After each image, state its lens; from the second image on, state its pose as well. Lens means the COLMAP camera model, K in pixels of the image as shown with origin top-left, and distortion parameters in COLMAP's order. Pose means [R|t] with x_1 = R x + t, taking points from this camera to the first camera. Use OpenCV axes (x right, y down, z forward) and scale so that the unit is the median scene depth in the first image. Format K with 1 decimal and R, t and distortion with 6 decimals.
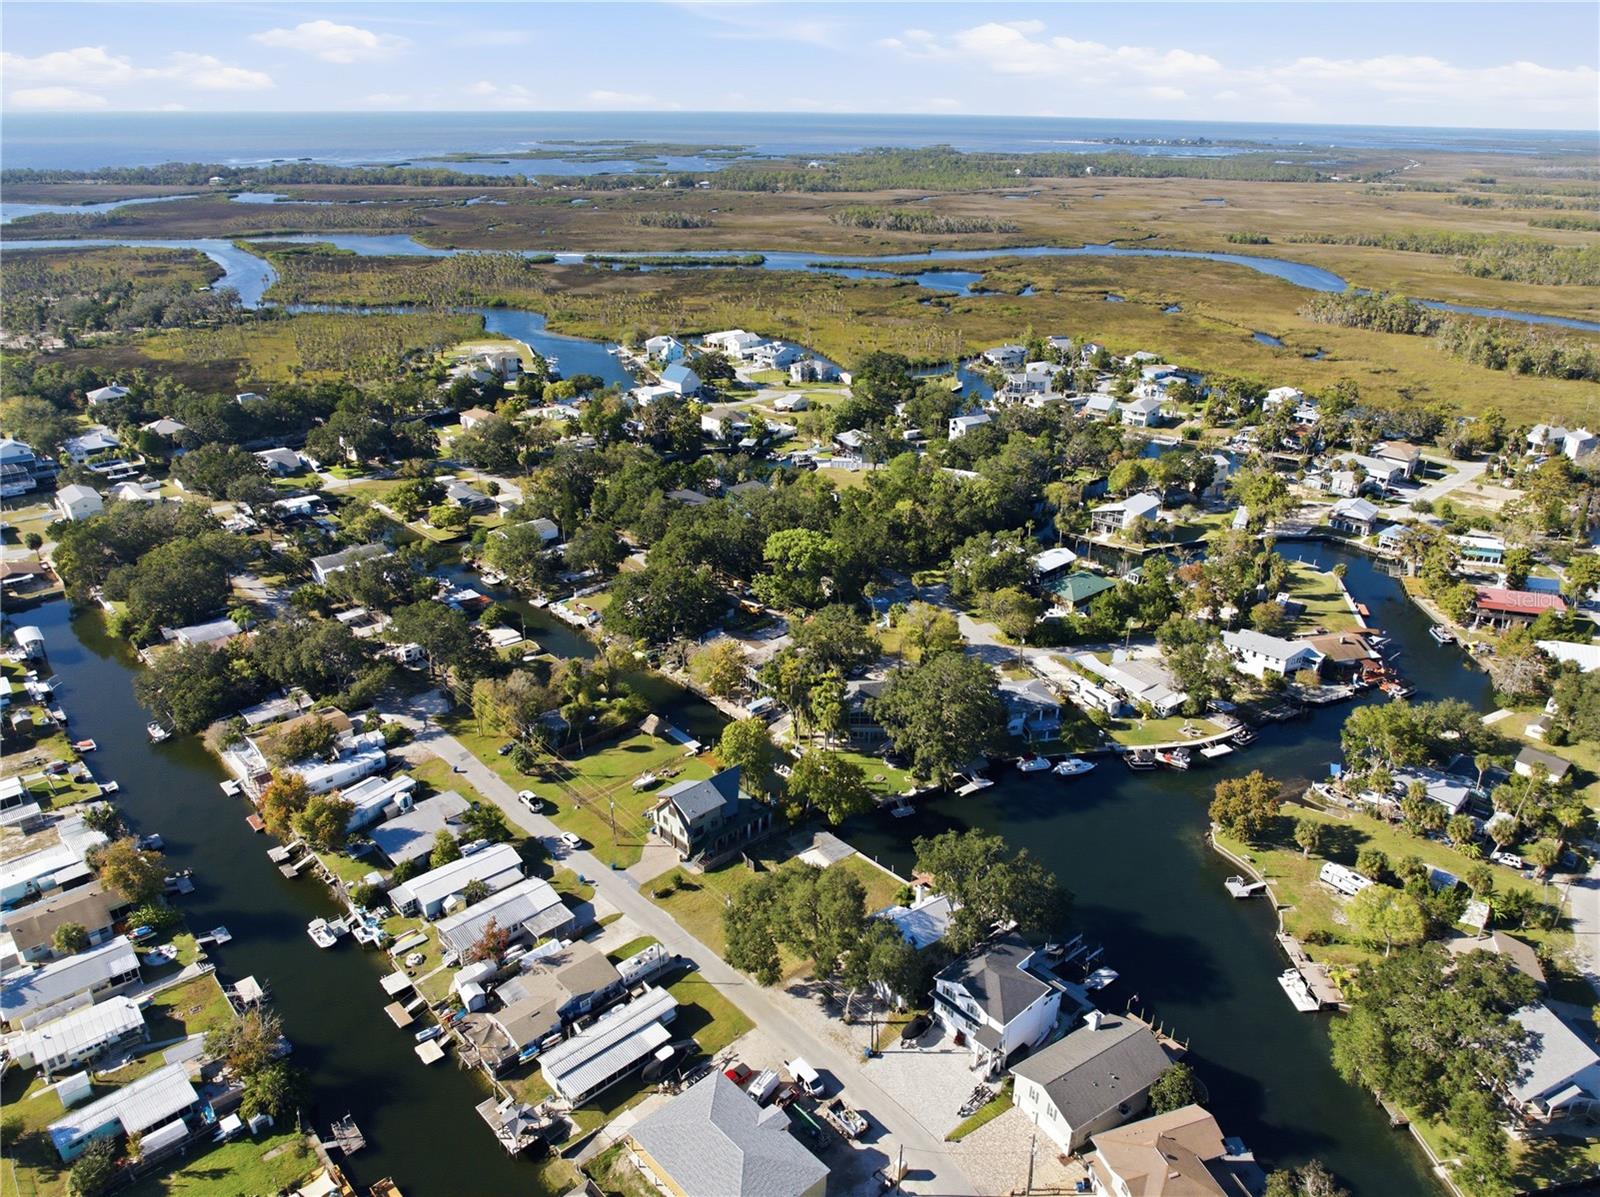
lens RADIAL K [[1135.0, 0, 800.0], [0, 1135.0, 598.5], [0, 0, 1]] dist [-0.040348, 0.001195]
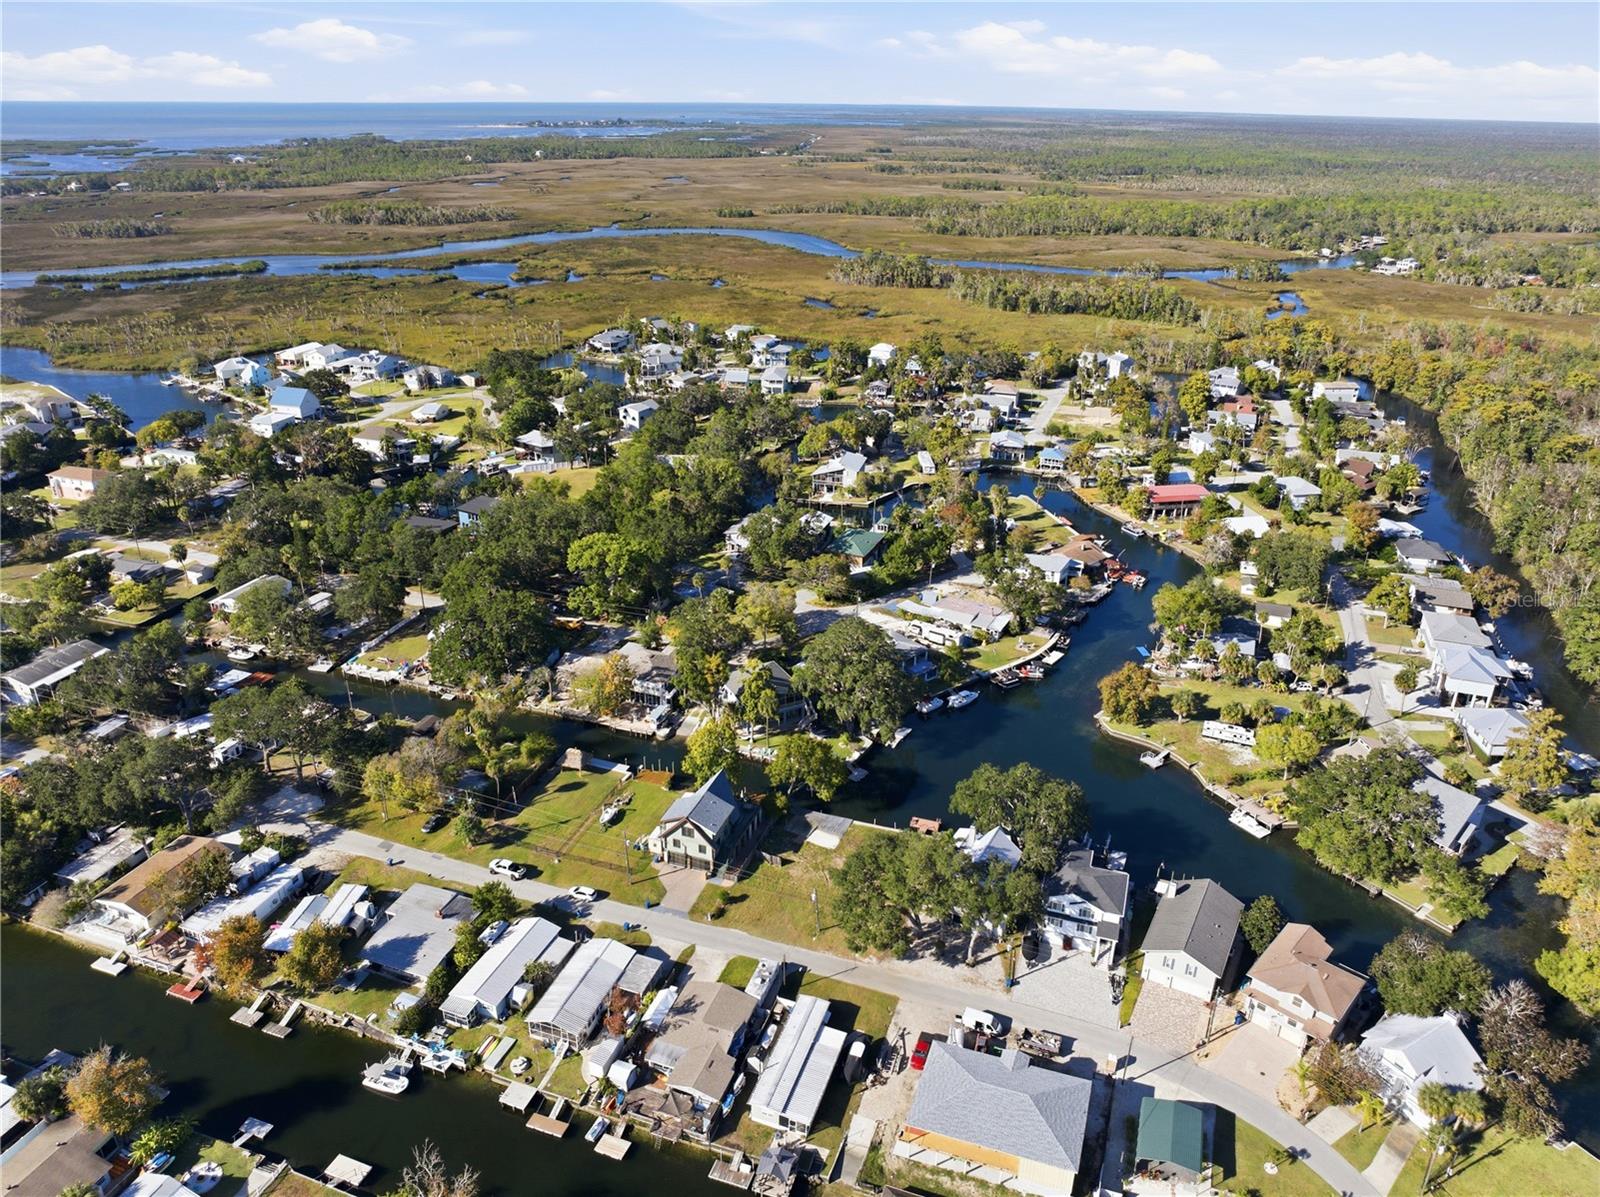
lens RADIAL K [[1135.0, 0, 800.0], [0, 1135.0, 598.5], [0, 0, 1]] dist [-0.040348, 0.001195]
pose [[0.882374, -0.191127, 0.429984, -0.280965], [0.185550, 0.981077, 0.055319, -0.029279], [-0.432420, 0.030972, 0.901140, 0.058682]]
